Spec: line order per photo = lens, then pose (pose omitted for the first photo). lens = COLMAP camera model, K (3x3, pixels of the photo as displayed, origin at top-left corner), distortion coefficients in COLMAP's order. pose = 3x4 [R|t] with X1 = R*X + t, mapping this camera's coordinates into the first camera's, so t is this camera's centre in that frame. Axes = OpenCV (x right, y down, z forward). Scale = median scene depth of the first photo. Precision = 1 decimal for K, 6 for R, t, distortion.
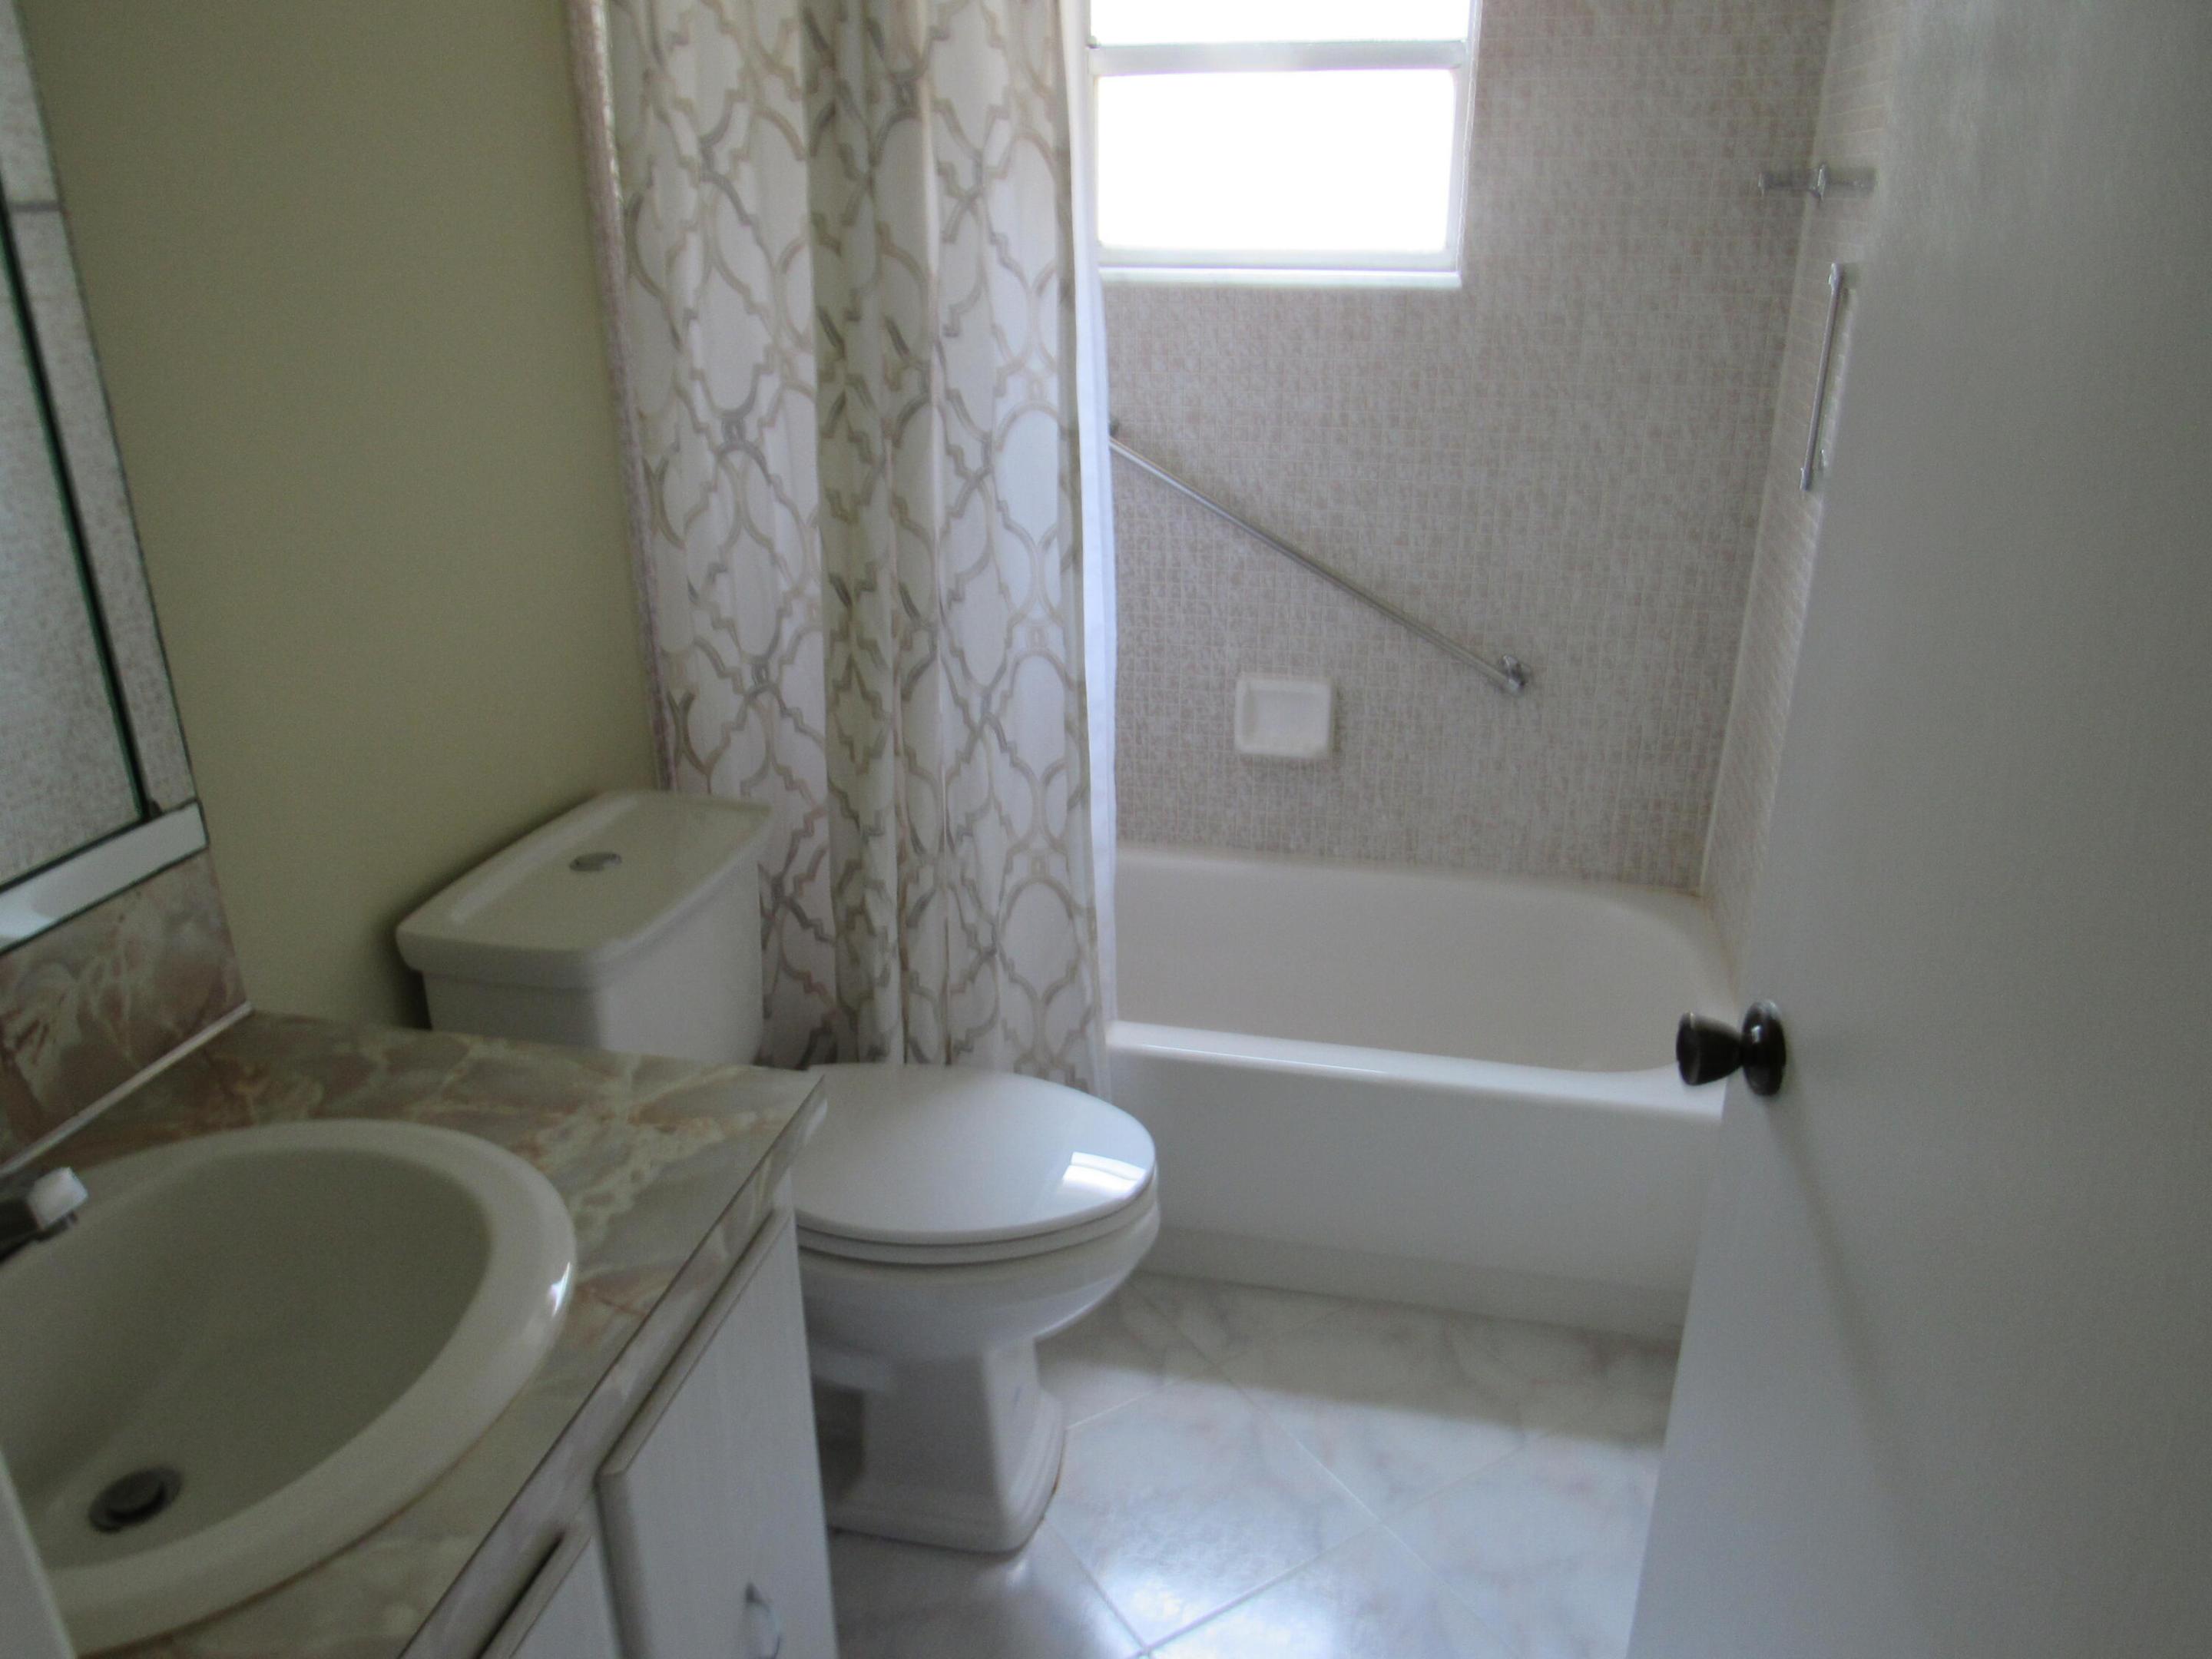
lens RADIAL K [[1579.5, 0, 1108.8], [0, 1579.5, 837.4], [0, 0, 1]] dist [-0.037700, 0.019775]
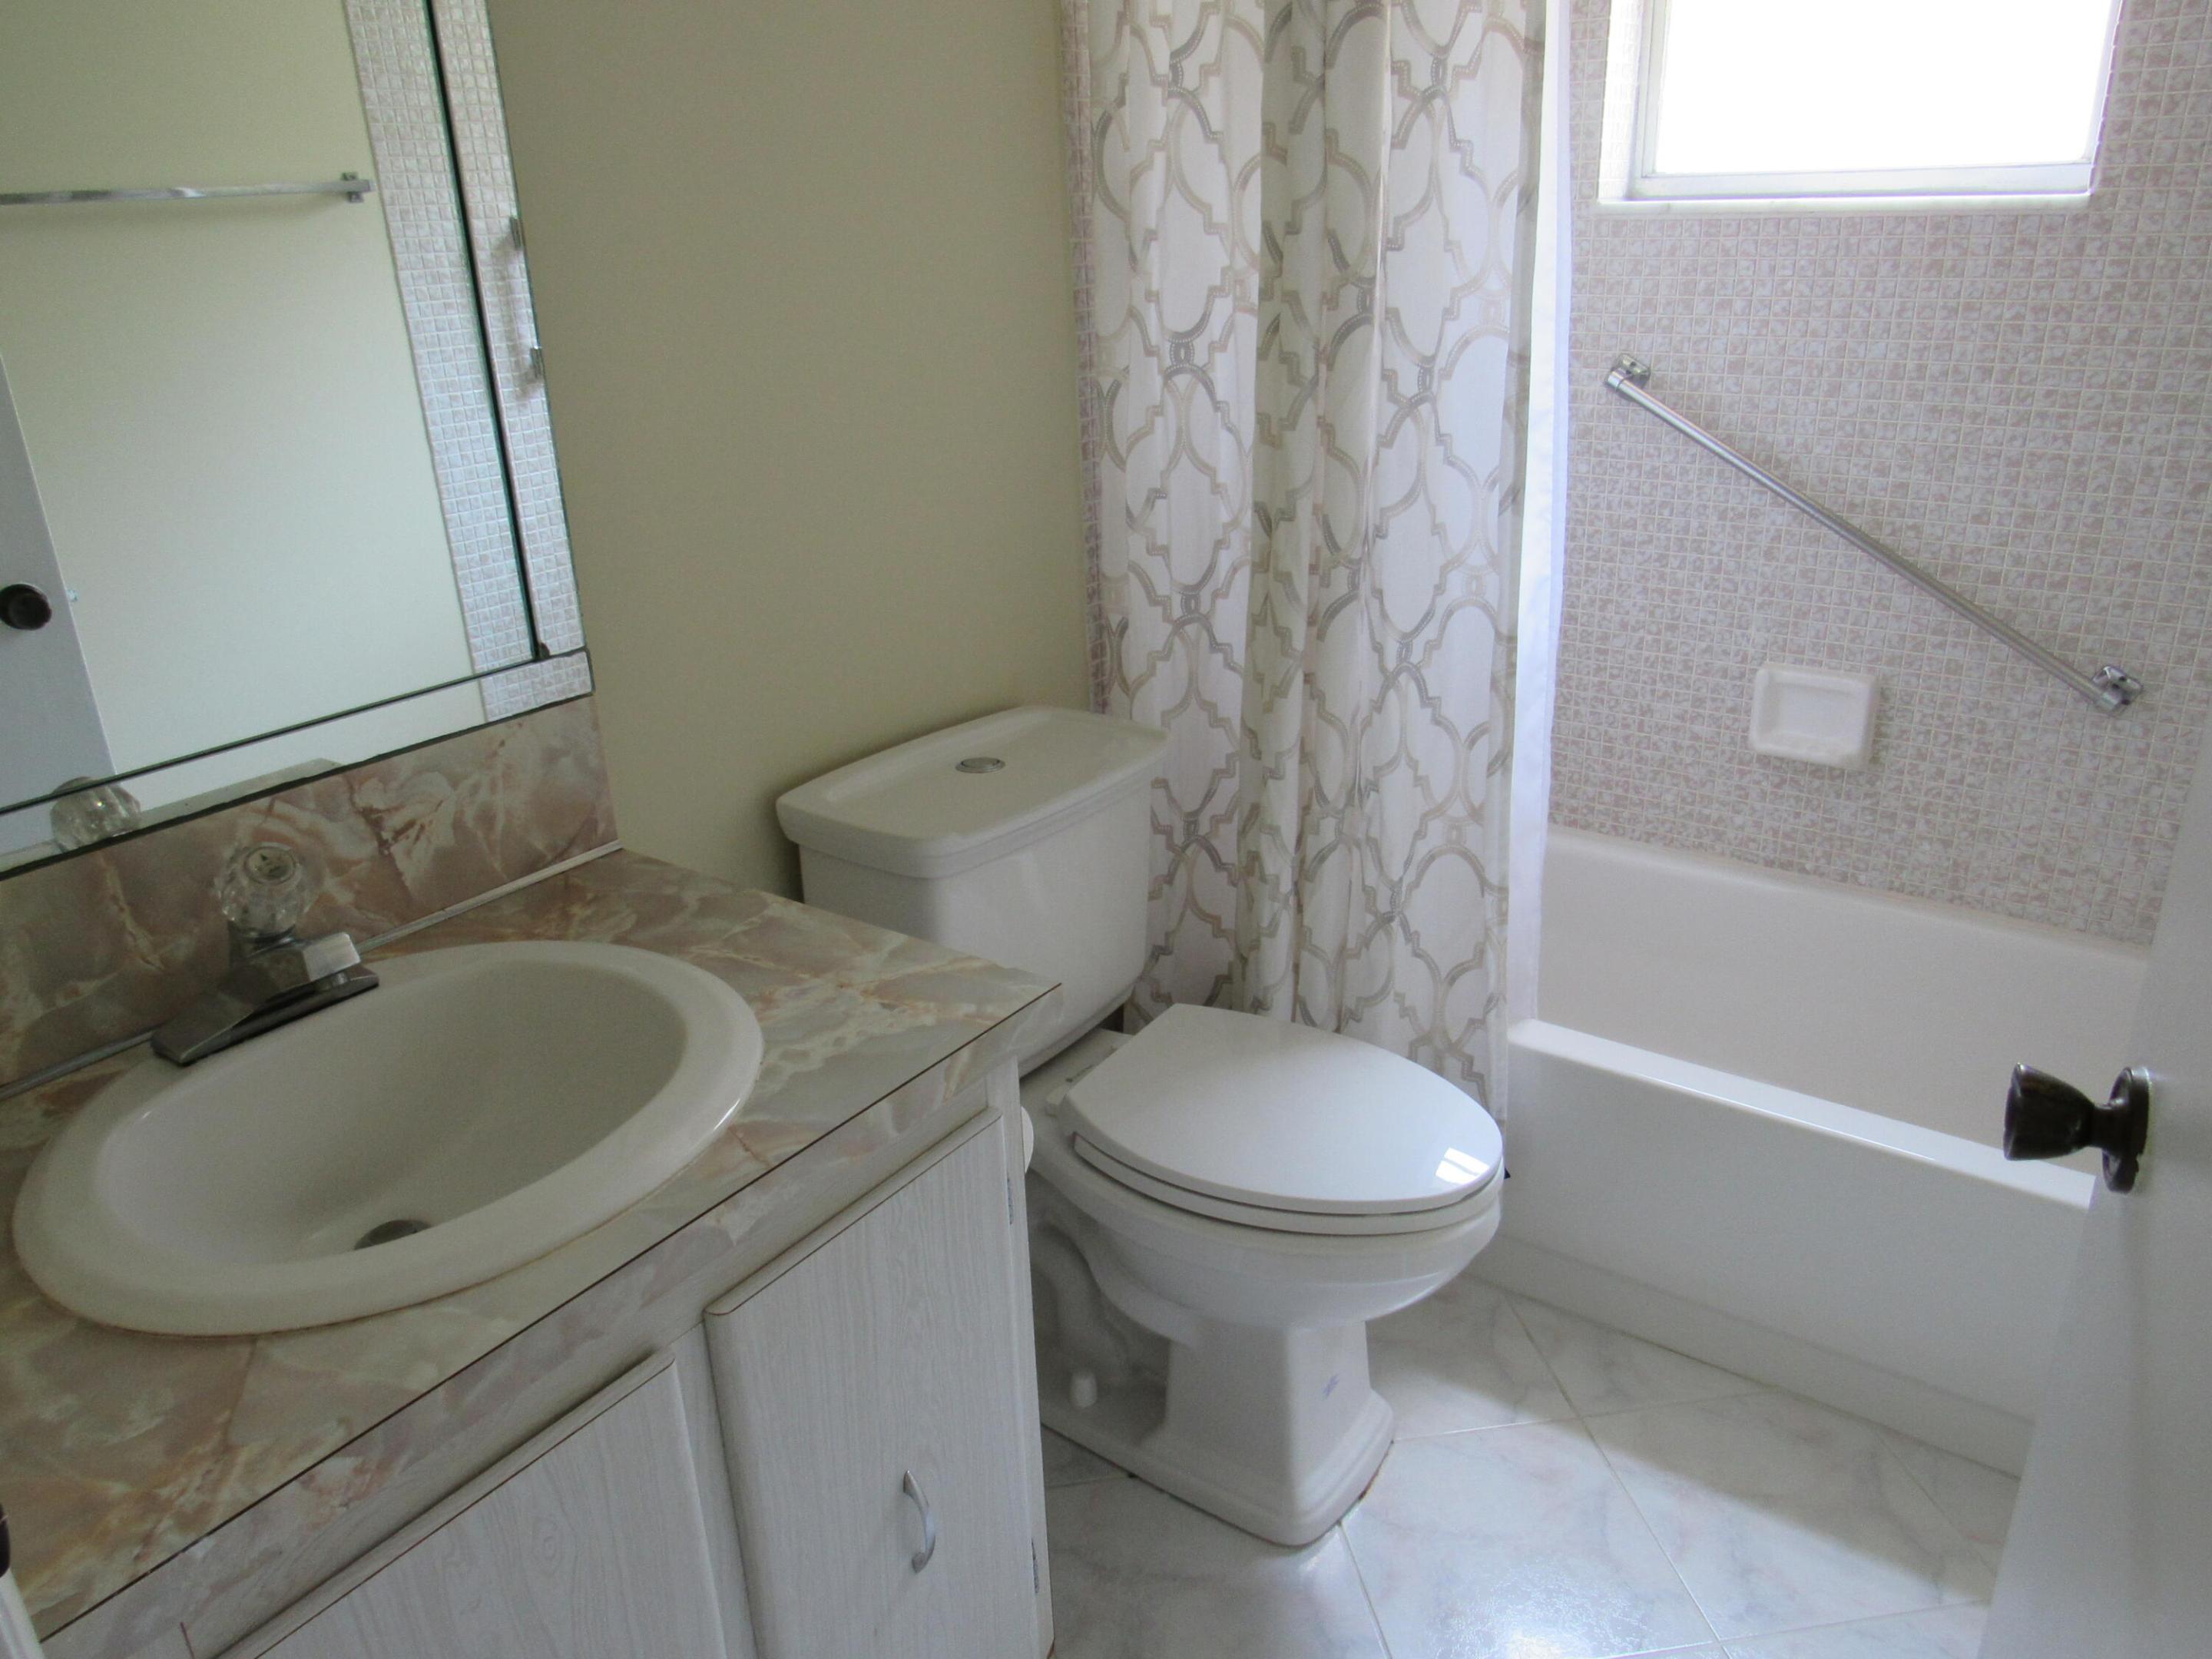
lens RADIAL K [[1579.5, 0, 1097.7], [0, 1579.5, 838.4], [0, 0, 1]] dist [-0.037700, 0.019775]
pose [[0.916450, 0.125584, -0.379931, 0.121584], [-0.123744, 0.991879, 0.029370, 0.020165], [0.380534, 0.020098, 0.924549, 0.070415]]
